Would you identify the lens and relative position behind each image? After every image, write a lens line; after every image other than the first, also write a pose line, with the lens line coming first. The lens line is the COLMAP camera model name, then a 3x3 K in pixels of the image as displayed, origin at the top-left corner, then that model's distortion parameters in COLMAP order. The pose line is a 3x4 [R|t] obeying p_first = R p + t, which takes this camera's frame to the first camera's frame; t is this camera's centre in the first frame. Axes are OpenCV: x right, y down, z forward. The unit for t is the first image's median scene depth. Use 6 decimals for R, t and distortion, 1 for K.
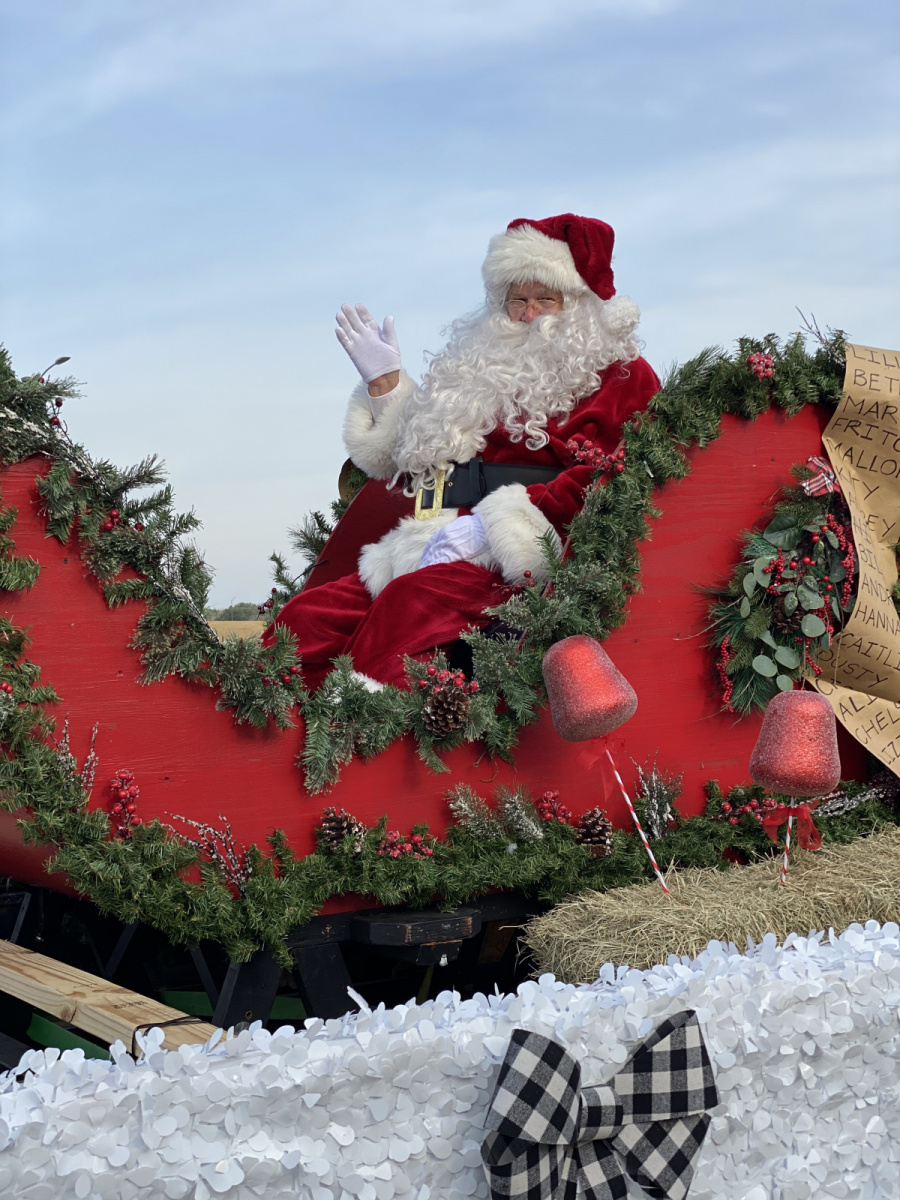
lens RADIAL K [[1794.3, 0, 448.7], [0, 1794.3, 604.1], [0, 0, 1]] dist [0.084187, 0.000000]
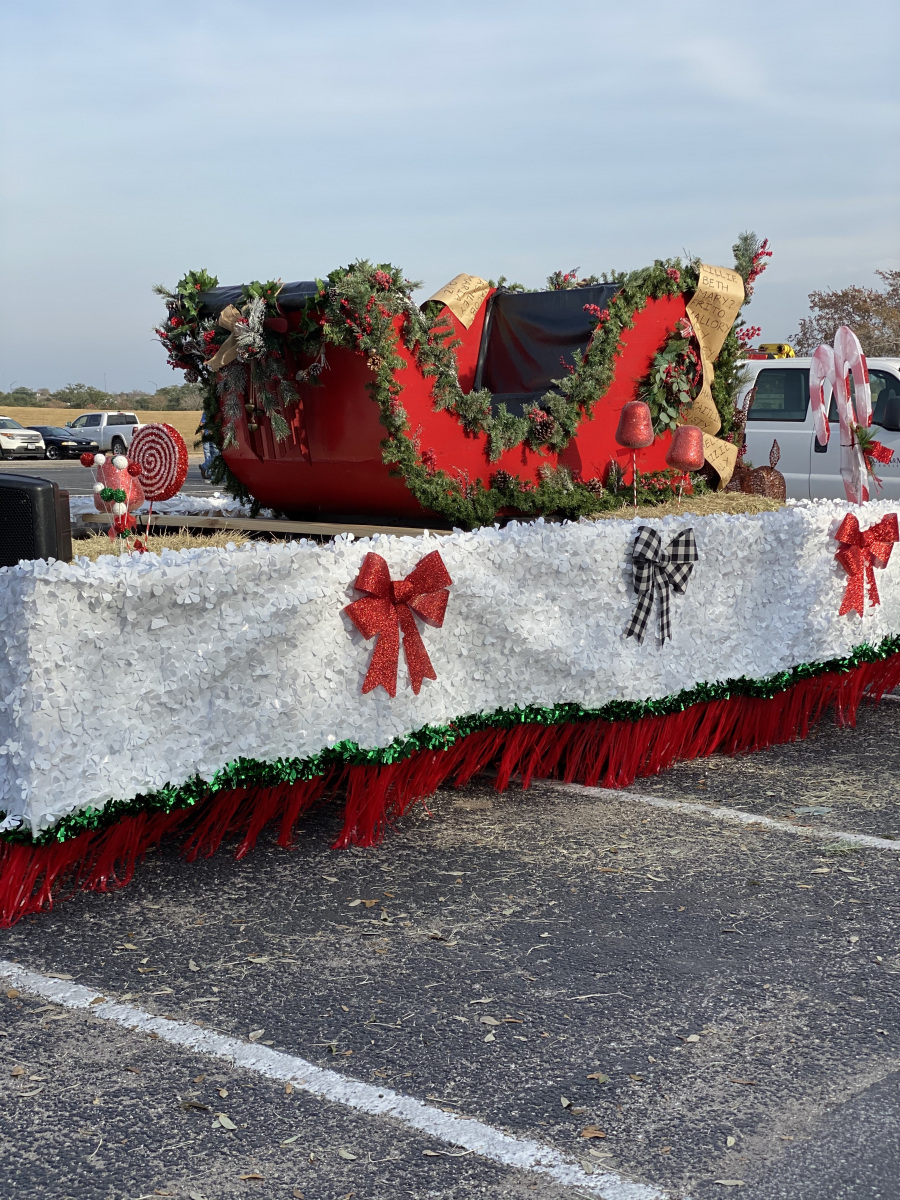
lens RADIAL K [[1794.3, 0, 450.9], [0, 1794.3, 599.9], [0, 0, 1]] dist [0.084187, 0.000000]
pose [[0.977383, 0.012196, 0.211124, -0.522636], [-0.036843, 0.992888, 0.113207, 0.017969], [-0.208242, -0.118425, 0.970881, -1.065509]]
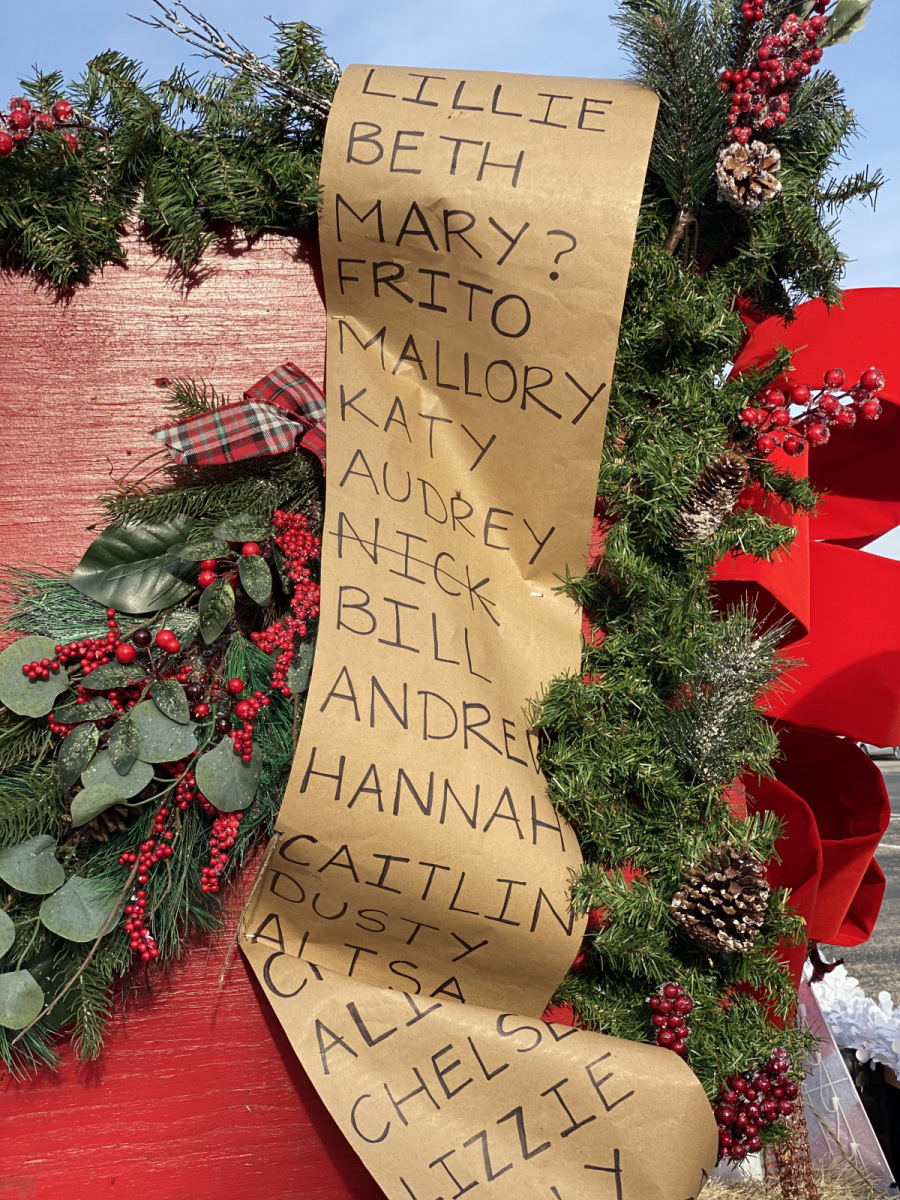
lens RADIAL K [[1794.3, 0, 449.6], [0, 1794.3, 595.5], [0, 0, 1]] dist [0.084187, 0.000000]
pose [[0.932109, -0.058790, -0.357374, 0.389088], [0.042137, 0.997640, -0.054213, -0.010837], [0.359718, 0.035474, 0.932386, 0.686099]]
